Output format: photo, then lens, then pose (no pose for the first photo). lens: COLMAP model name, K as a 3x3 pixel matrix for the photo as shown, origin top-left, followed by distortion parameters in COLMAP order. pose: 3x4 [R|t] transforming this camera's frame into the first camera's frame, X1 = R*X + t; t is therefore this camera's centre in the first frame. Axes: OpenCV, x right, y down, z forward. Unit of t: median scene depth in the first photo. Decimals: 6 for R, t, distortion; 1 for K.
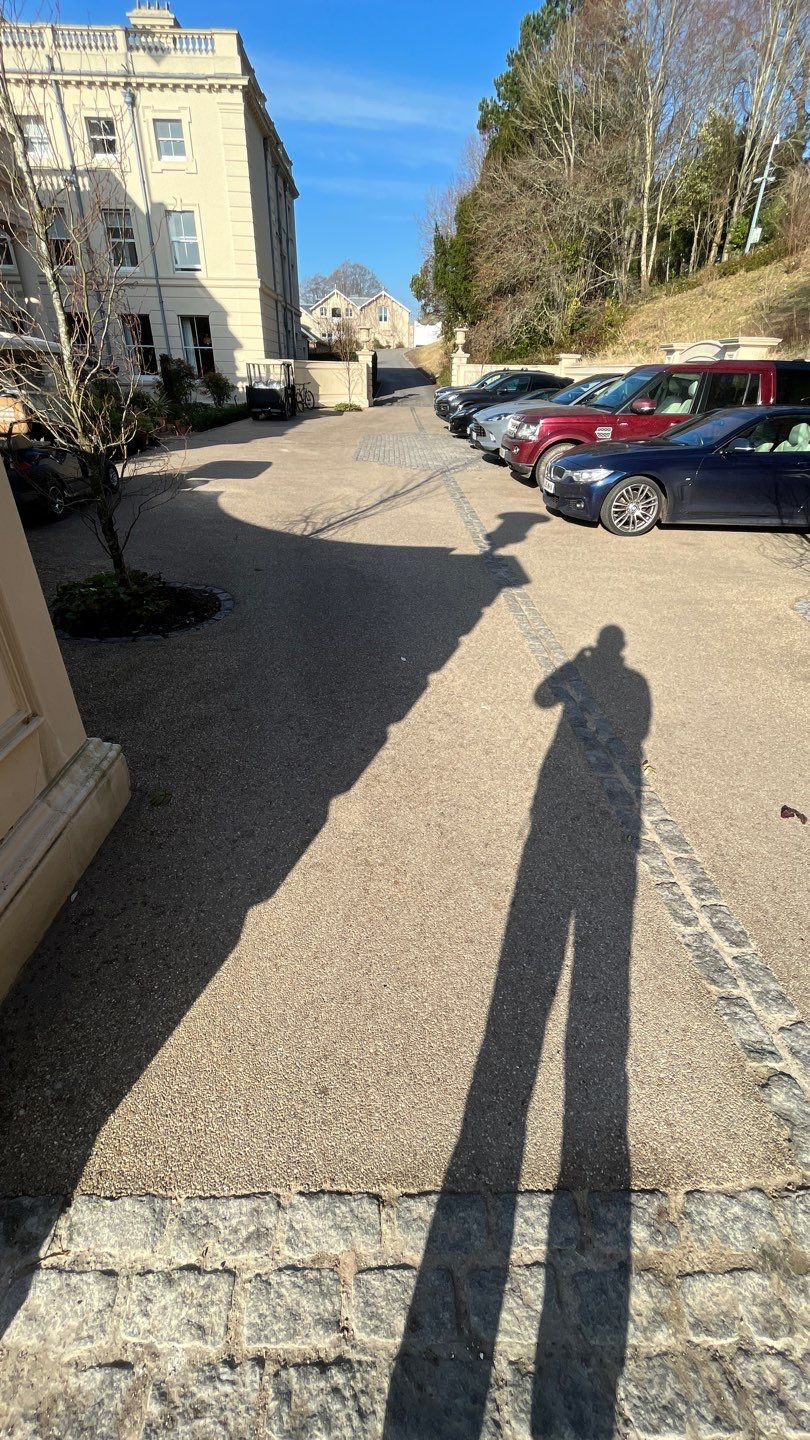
lens RADIAL K [[579.3, 0, 404.3], [0, 579.3, 719.5], [0, 0, 1]] dist [0.003281, 0.000038]
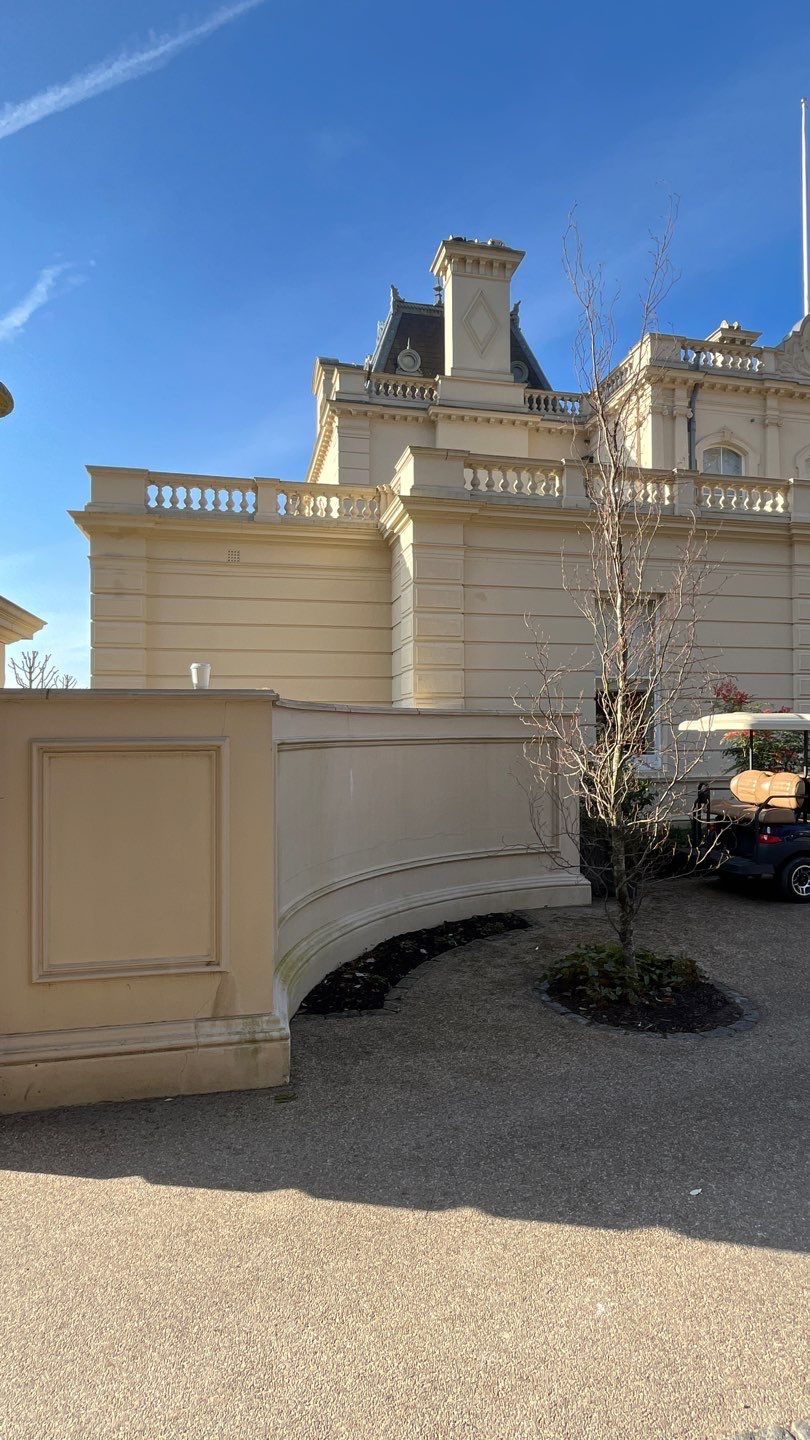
lens RADIAL K [[762.1, 0, 404.0], [0, 762.1, 713.9], [0, 0, 1]] dist [0.000336, -0.002211]
pose [[0.196174, -0.042610, -0.979643, 0.918885], [-0.495518, 0.857799, -0.136538, -0.345942], [0.846155, 0.512215, 0.147164, 0.516059]]
